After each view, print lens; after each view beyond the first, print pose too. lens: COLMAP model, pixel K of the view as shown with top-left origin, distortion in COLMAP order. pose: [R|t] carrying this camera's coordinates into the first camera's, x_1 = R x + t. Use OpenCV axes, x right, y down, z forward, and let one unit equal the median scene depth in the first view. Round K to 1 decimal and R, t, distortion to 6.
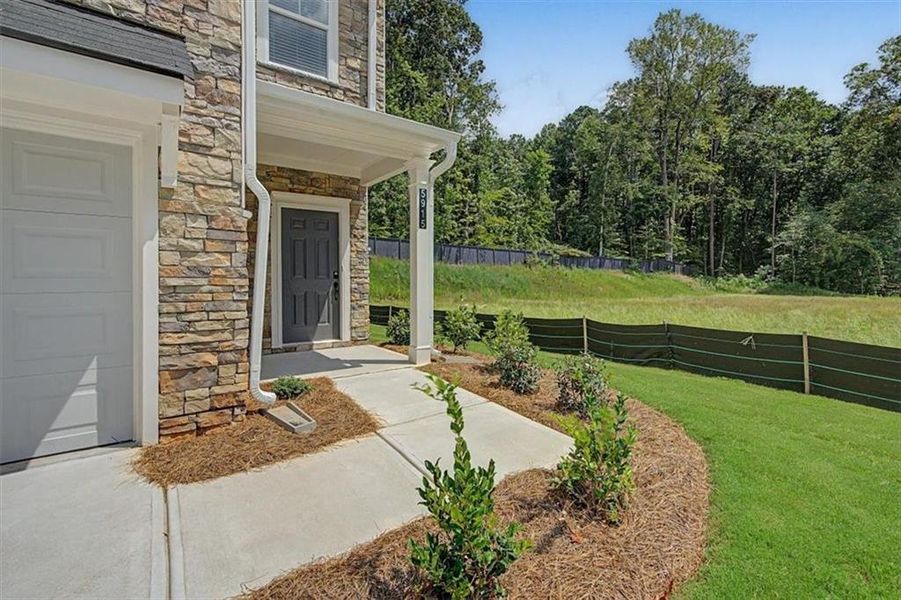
lens RADIAL K [[417.0, 0, 450.4], [0, 417.0, 279.0], [0, 0, 1]] dist [-0.004225, -0.000334]
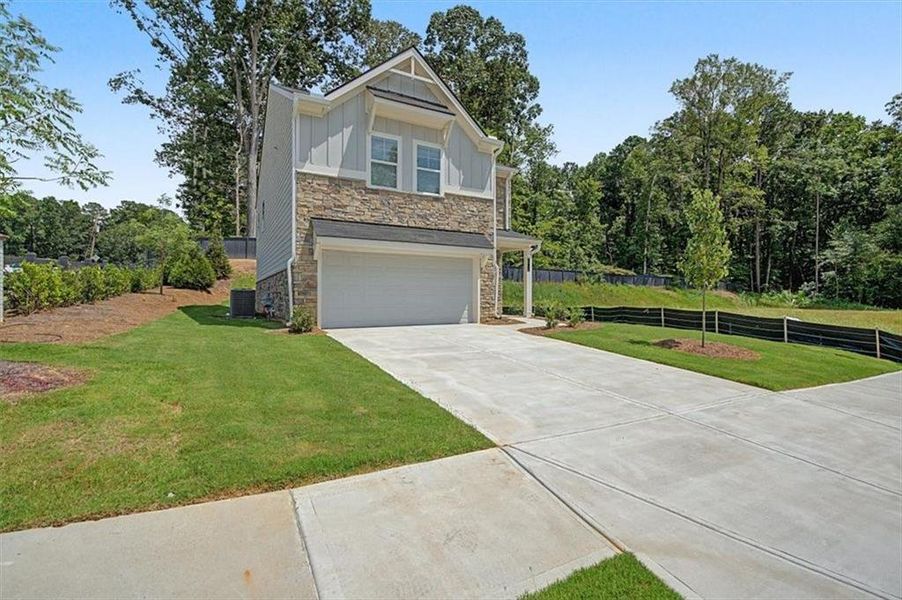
lens RADIAL K [[411.8, 0, 451.3], [0, 411.8, 295.0], [0, 0, 1]] dist [-0.005694, 0.000116]
pose [[0.992111, 0.002478, -0.125336, -0.020735], [-0.002660, 0.999996, -0.001289, 0.004249], [0.125333, 0.001613, 0.992113, -0.166223]]
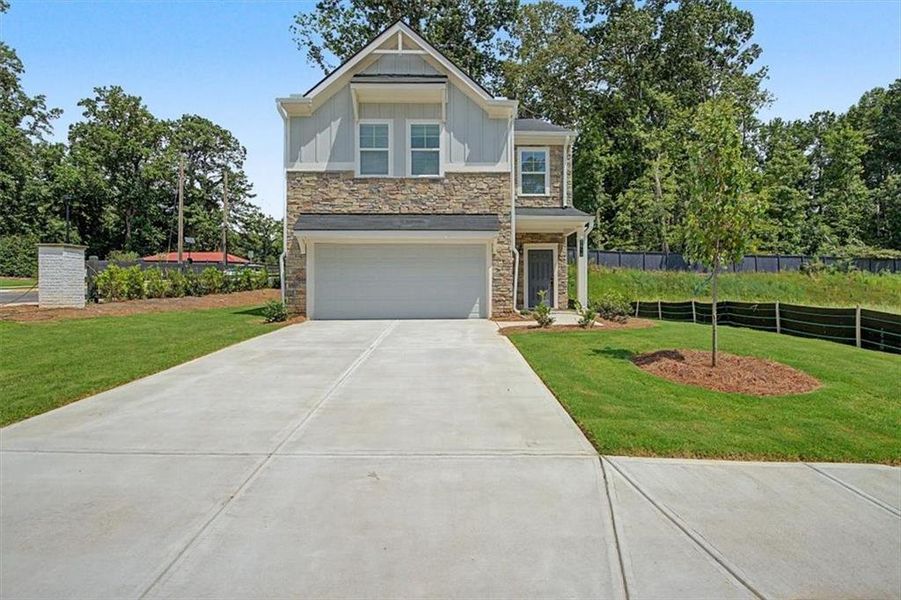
lens RADIAL K [[411.3, 0, 450.8], [0, 411.3, 295.0], [0, 0, 1]] dist [-0.005694, 0.000116]
pose [[0.812811, 0.003058, -0.582519, 0.058493], [0.001513, 0.999972, 0.007362, 0.006583], [0.582525, -0.006865, 0.812784, -0.112239]]
